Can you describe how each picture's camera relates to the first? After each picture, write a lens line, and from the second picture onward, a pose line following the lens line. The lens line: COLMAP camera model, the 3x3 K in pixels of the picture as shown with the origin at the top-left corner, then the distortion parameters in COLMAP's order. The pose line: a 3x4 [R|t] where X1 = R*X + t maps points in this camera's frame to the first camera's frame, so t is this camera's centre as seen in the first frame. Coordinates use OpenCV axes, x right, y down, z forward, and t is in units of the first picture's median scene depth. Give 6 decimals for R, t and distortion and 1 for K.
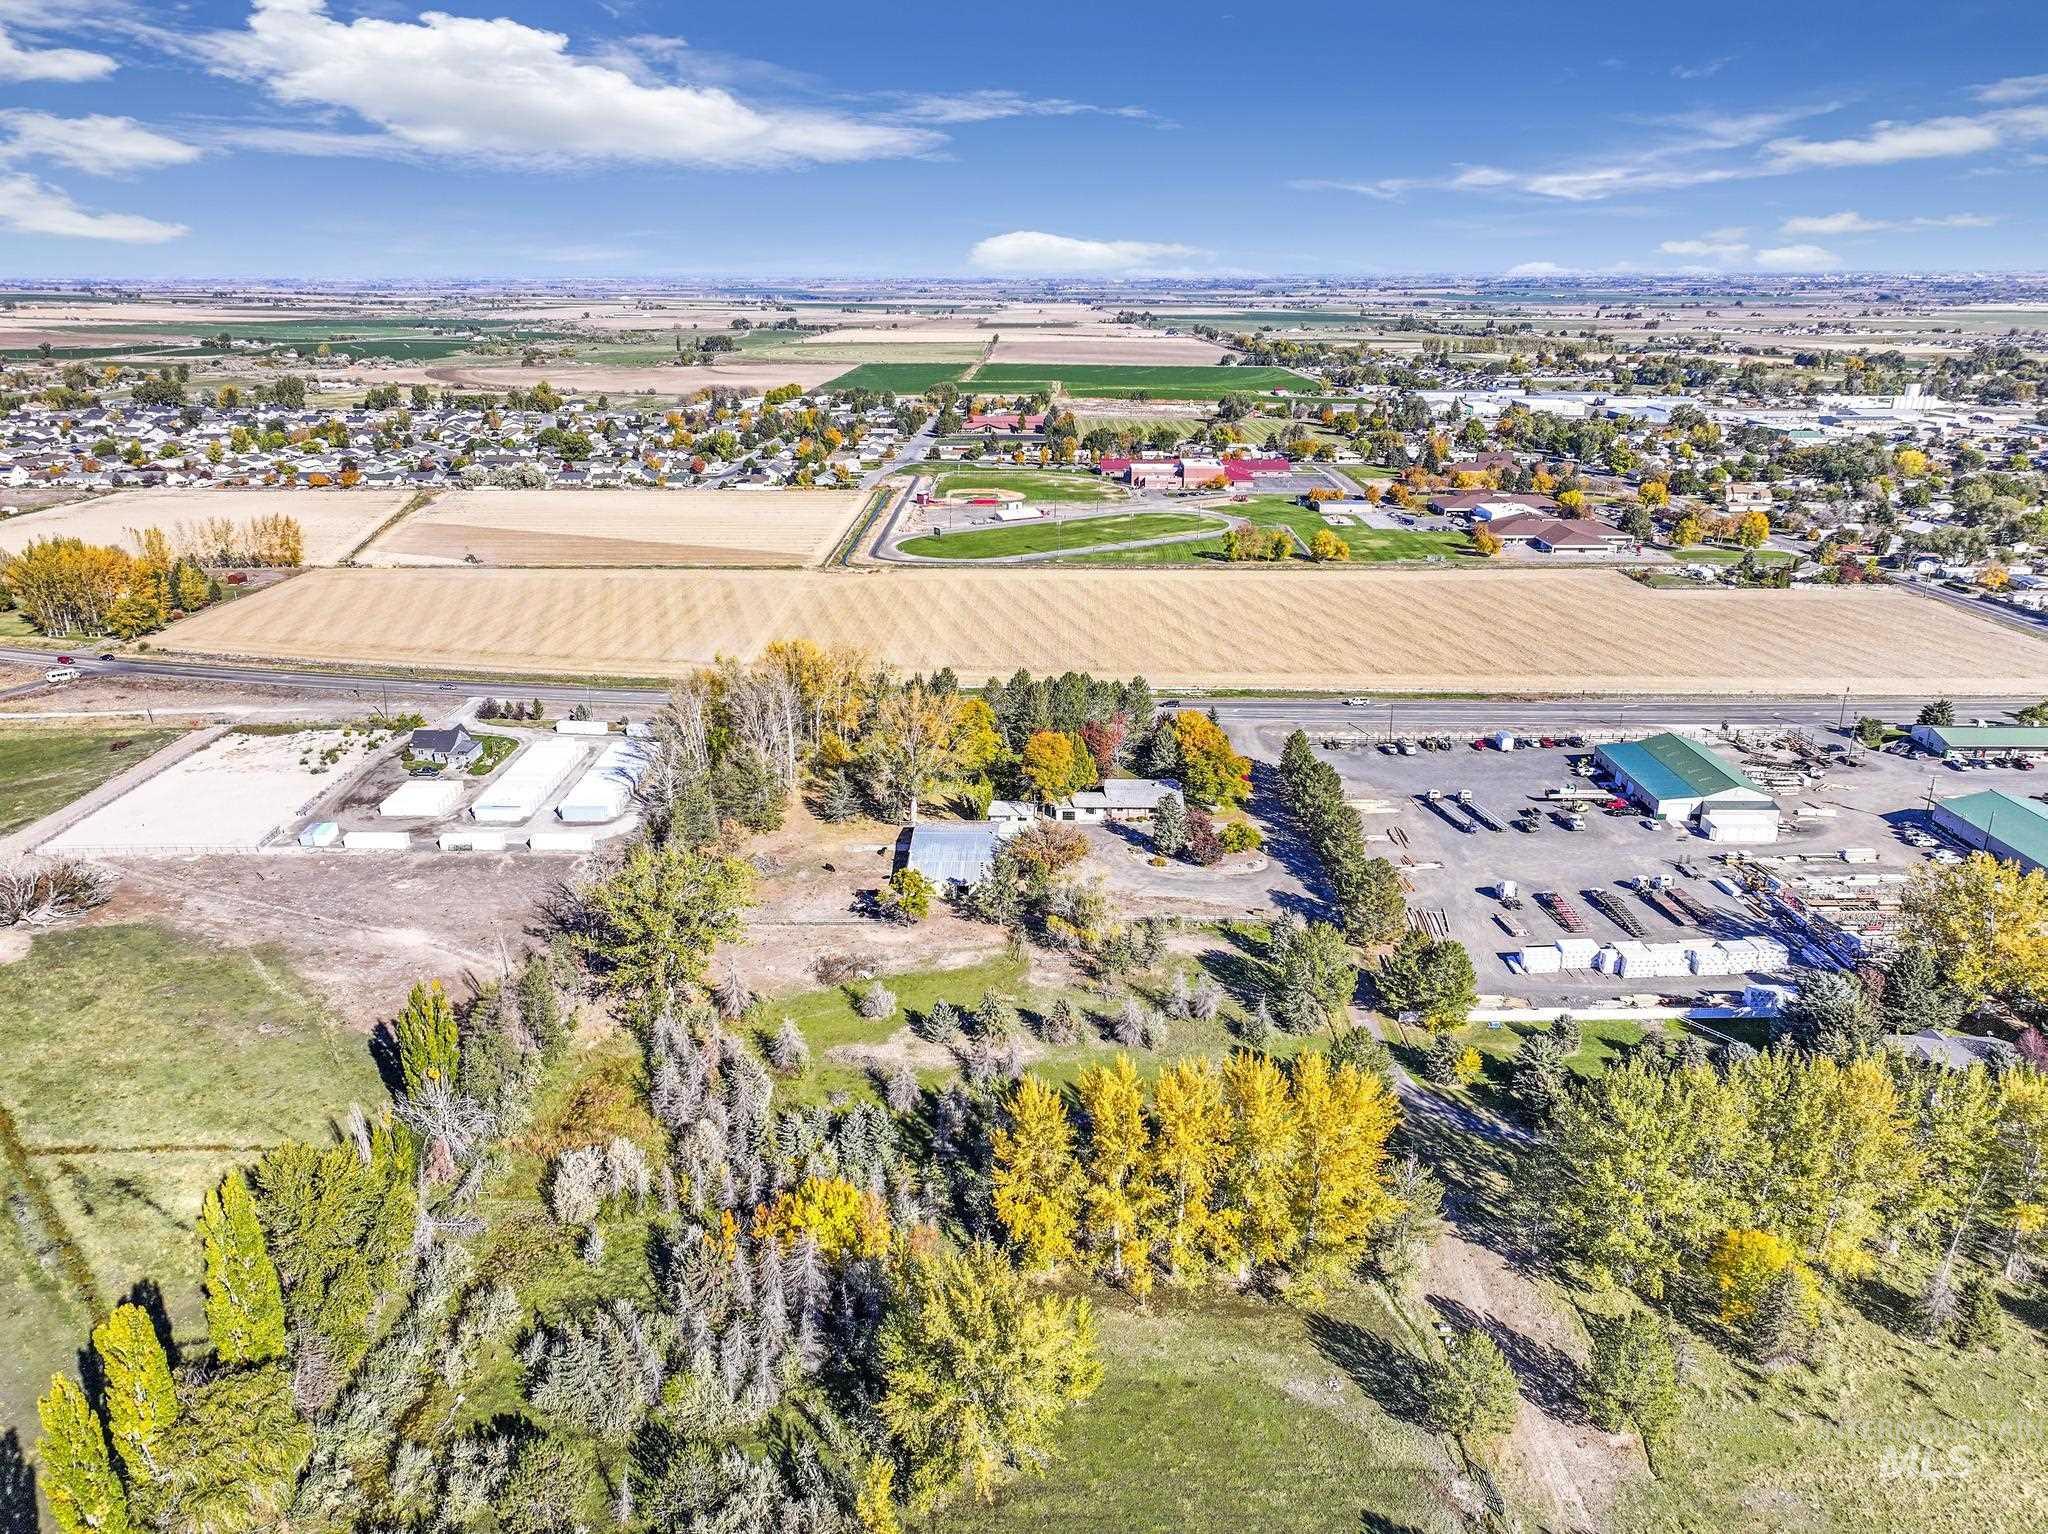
lens RADIAL K [[1468.0, 0, 1024.7], [0, 1468.0, 771.8], [0, 0, 1]] dist [0.003654, 0.005608]
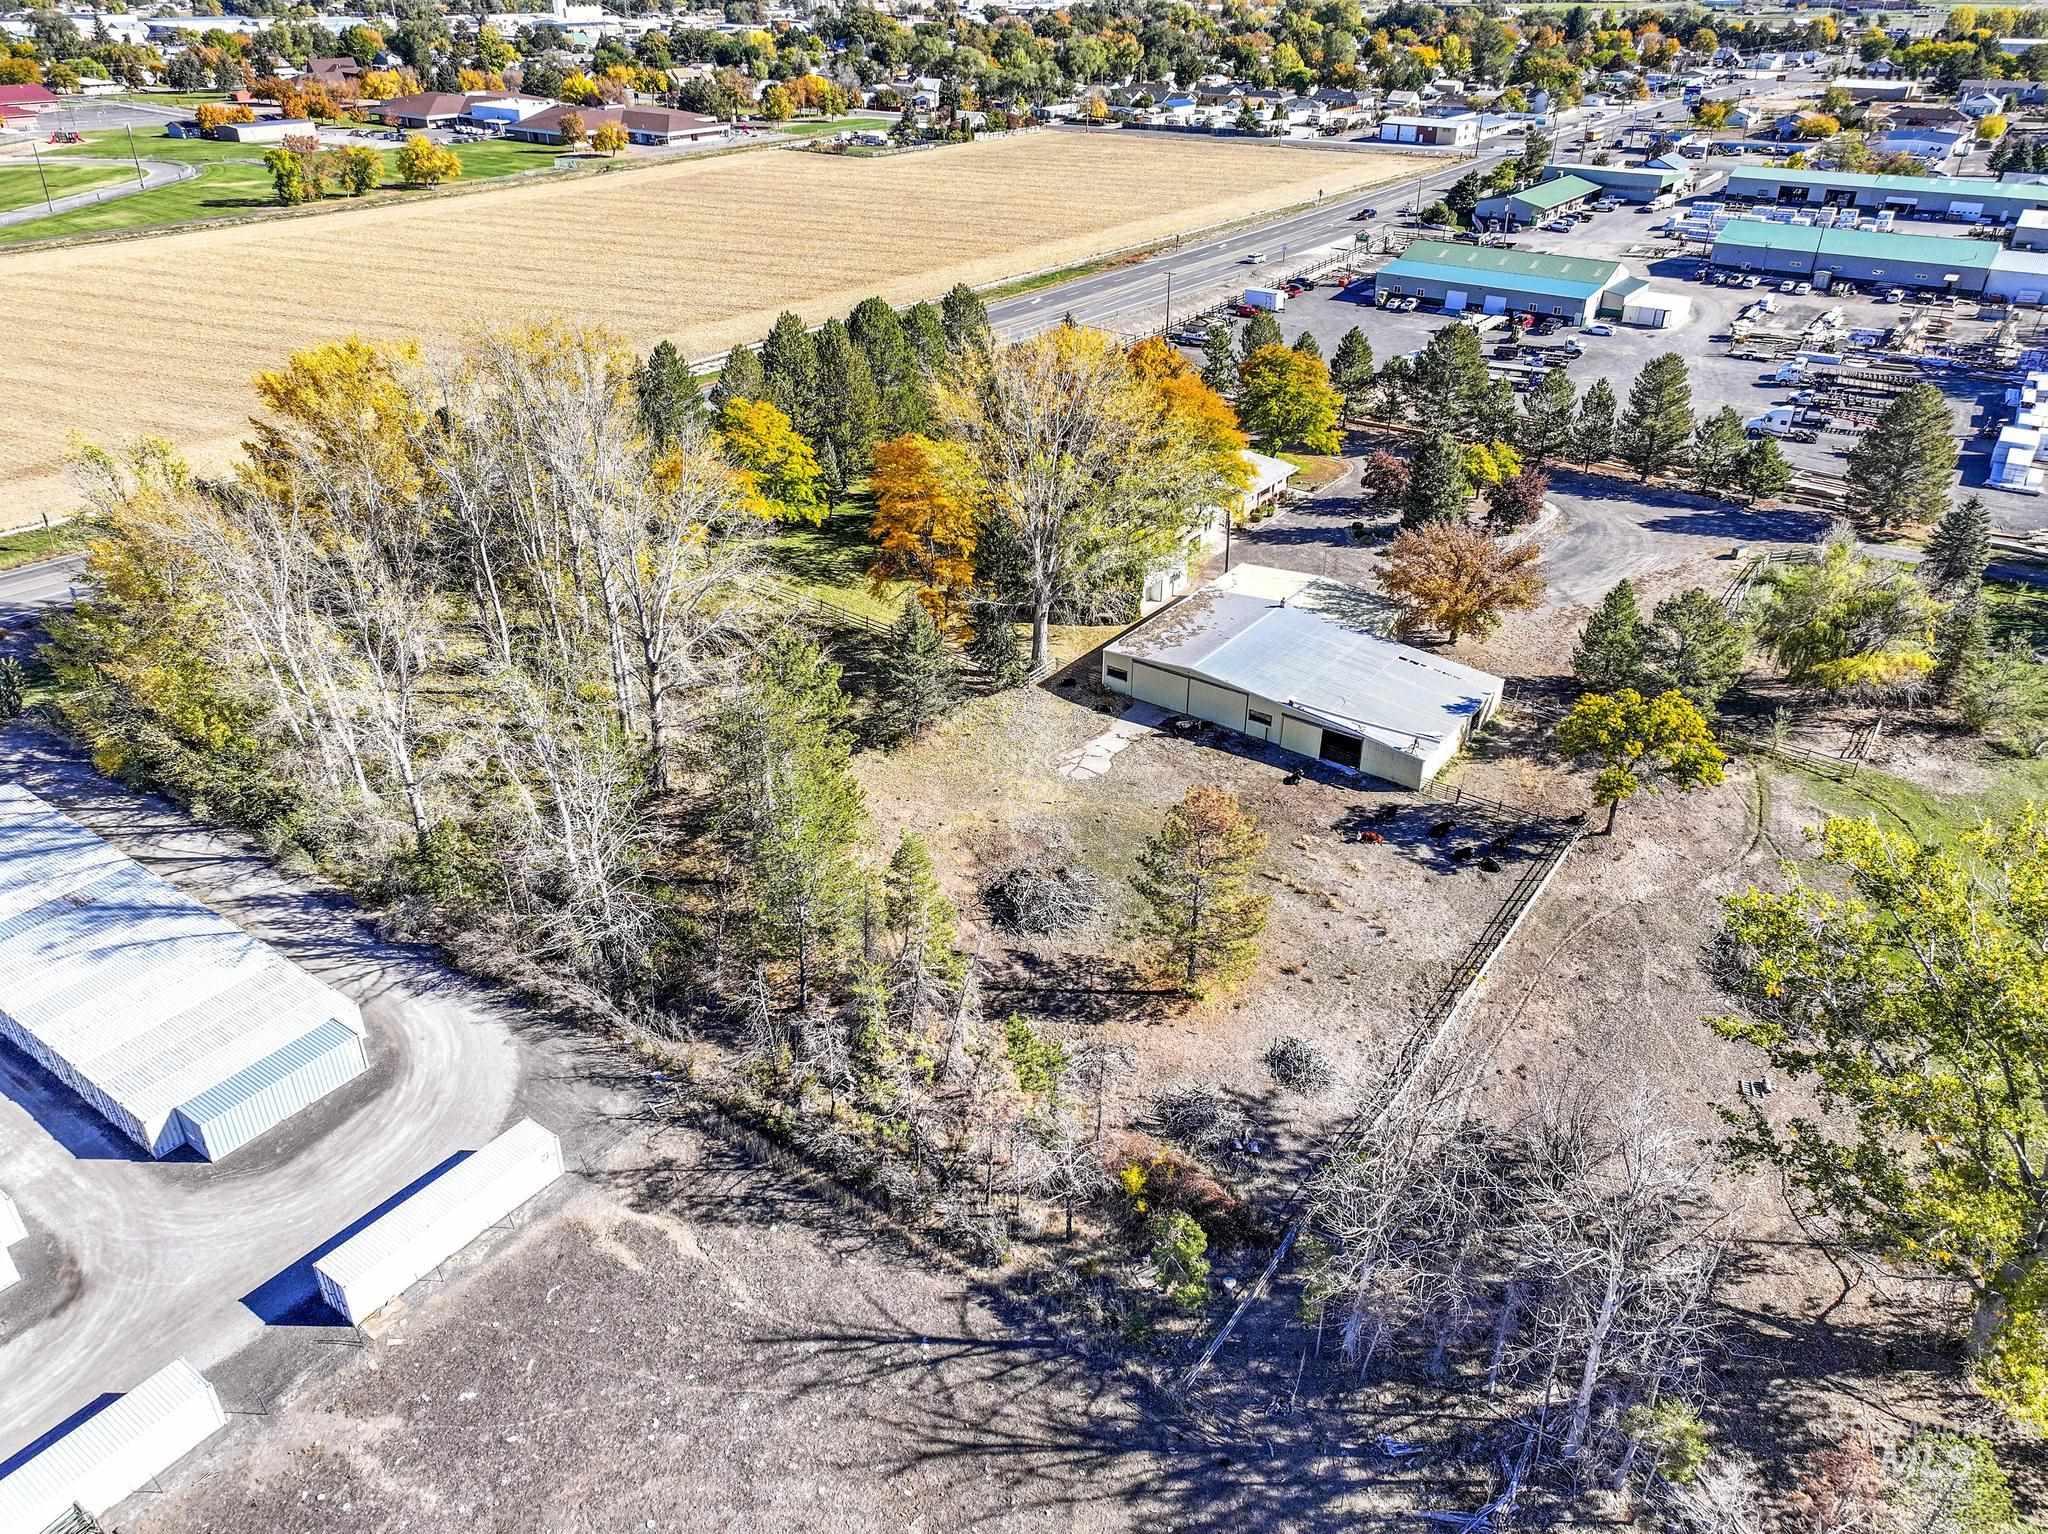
lens RADIAL K [[1468.0, 0, 1004.1], [0, 1468.0, 769.0], [0, 0, 1]] dist [0.003654, 0.005608]
pose [[0.577462, -0.398137, 0.712759, -0.439059], [0.263454, 0.917200, 0.298890, -0.073178], [-0.772742, 0.015181, 0.634539, 0.825192]]
